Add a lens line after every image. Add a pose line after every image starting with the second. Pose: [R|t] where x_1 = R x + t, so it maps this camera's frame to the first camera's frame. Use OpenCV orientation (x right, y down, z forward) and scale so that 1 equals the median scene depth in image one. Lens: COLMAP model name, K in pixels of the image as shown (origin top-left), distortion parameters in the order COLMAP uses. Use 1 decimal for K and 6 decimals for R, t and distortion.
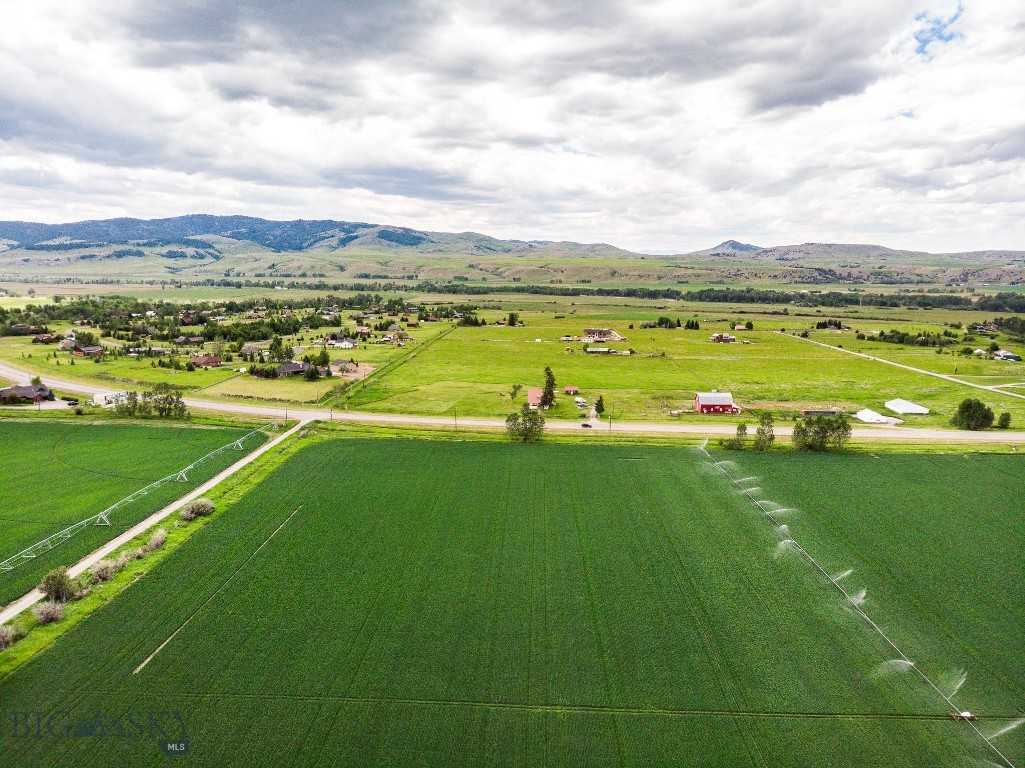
lens RADIAL K [[767.7, 0, 511.7], [0, 767.7, 378.3], [0, 0, 1]] dist [0.001930, 0.001456]
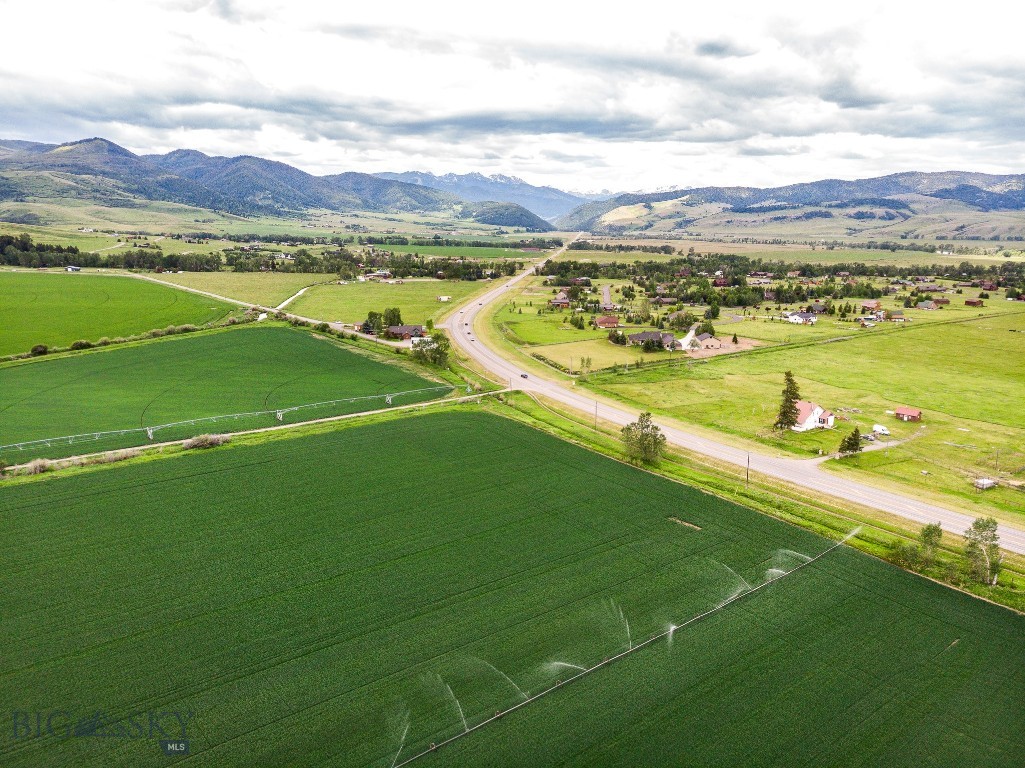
lens RADIAL K [[767.7, 0, 519.8], [0, 767.7, 378.0], [0, 0, 1]] dist [0.001930, 0.001456]
pose [[0.637115, 0.150306, -0.755971, 0.068734], [-0.113509, 0.988405, 0.100858, -0.008382], [0.762365, 0.021551, 0.646788, 0.059818]]
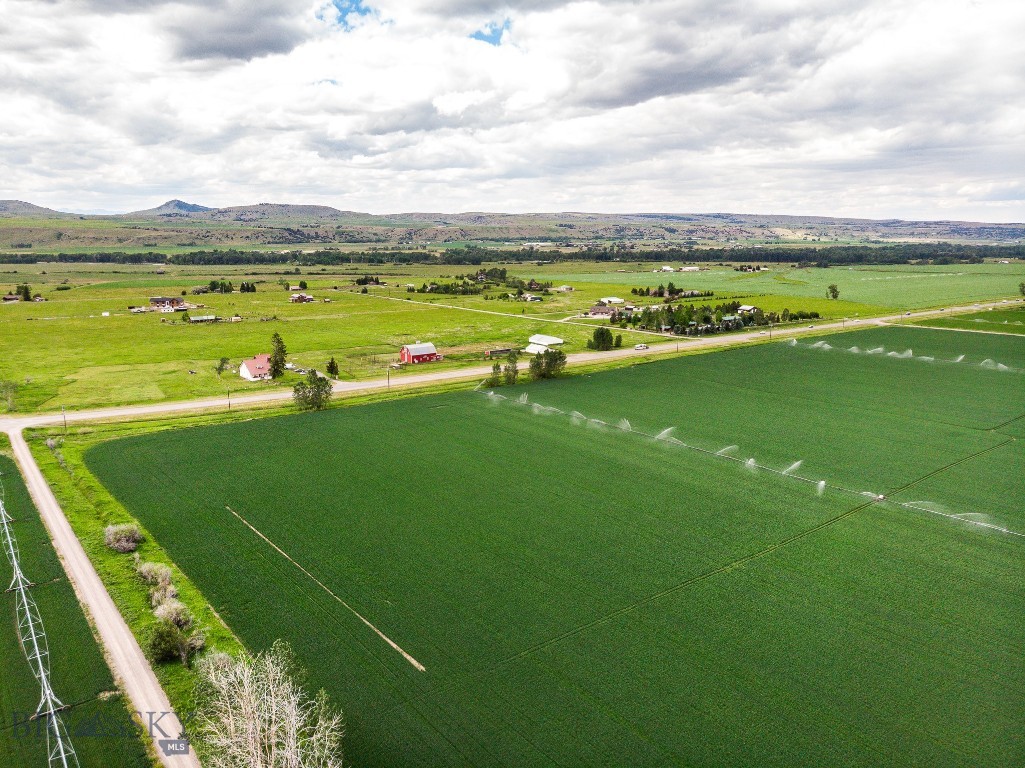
lens RADIAL K [[767.7, 0, 515.3], [0, 767.7, 414.7], [0, 0, 1]] dist [0.001930, 0.001456]
pose [[0.764240, -0.159083, 0.625003, -0.054755], [0.099620, 0.986588, 0.129304, -0.001419], [-0.637191, -0.036557, 0.769838, 0.014094]]
